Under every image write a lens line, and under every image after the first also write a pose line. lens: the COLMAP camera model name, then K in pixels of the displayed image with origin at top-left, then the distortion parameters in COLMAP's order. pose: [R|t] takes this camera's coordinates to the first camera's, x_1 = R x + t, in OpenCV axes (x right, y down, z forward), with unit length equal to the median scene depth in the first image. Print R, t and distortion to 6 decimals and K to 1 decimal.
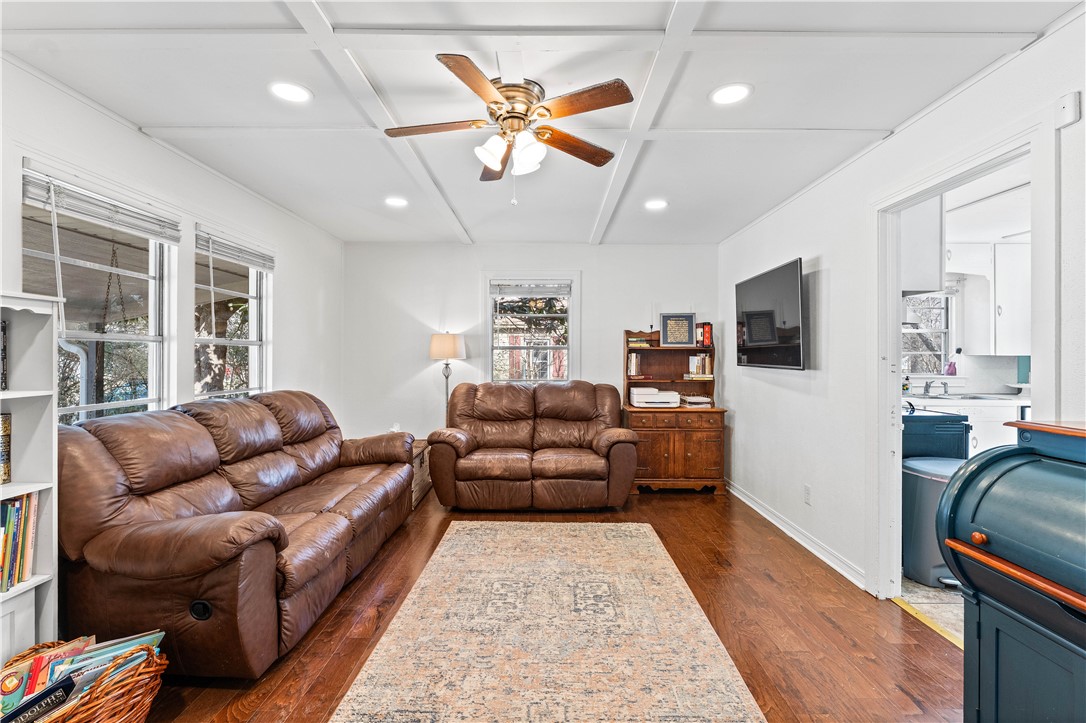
lens RADIAL K [[500.8, 0, 544.6], [0, 500.8, 360.4], [0, 0, 1]] dist [-0.001292, 0.000065]
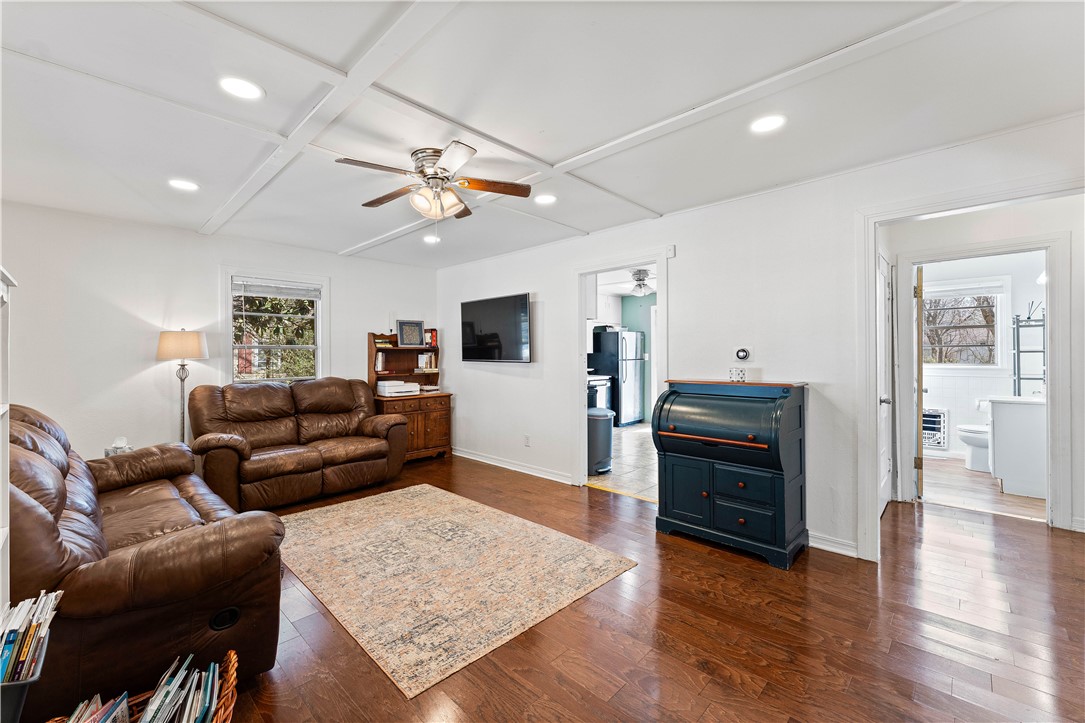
lens RADIAL K [[446.4, 0, 542.5], [0, 446.4, 361.5], [0, 0, 1]] dist [-0.000503, 0.000442]
pose [[0.690672, -0.016863, 0.722972, -0.383396], [0.012150, 0.999858, 0.011715, -0.000445], [-0.723066, 0.000693, 0.690778, -0.017733]]
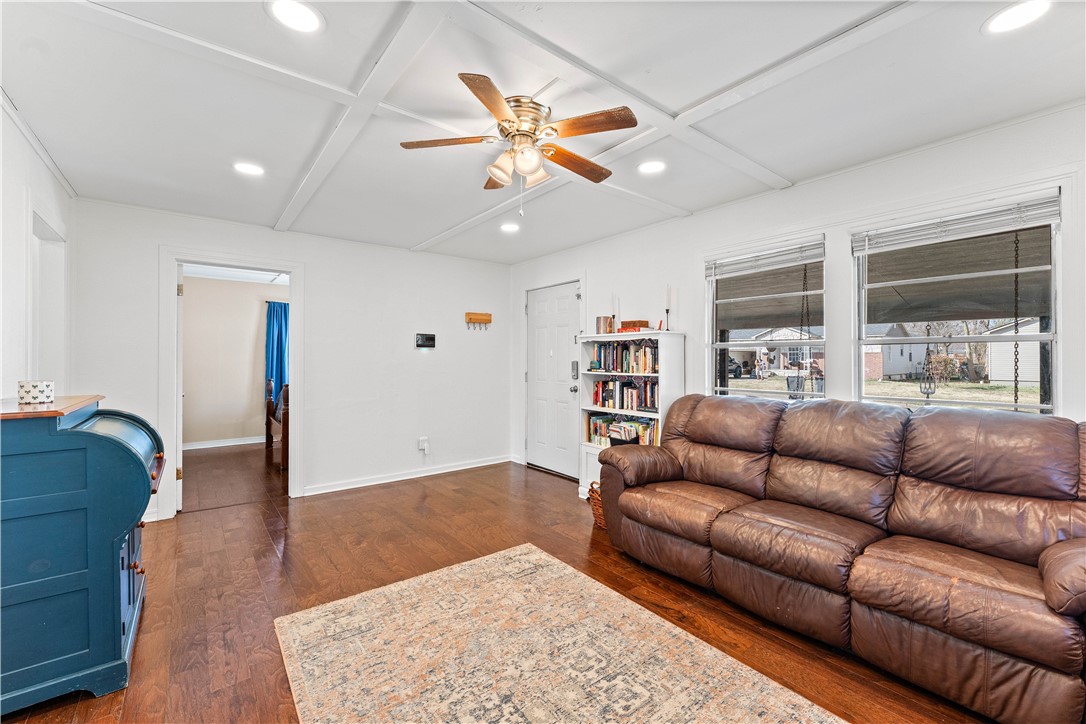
lens RADIAL K [[451.5, 0, 539.8], [0, 451.5, 358.7], [0, 0, 1]] dist [-0.000555, 0.000033]
pose [[-0.786850, -0.005348, -0.617121, 0.266257], [-0.007738, 0.999969, 0.001200, -0.002909], [0.617096, 0.005719, -0.786867, 0.939052]]
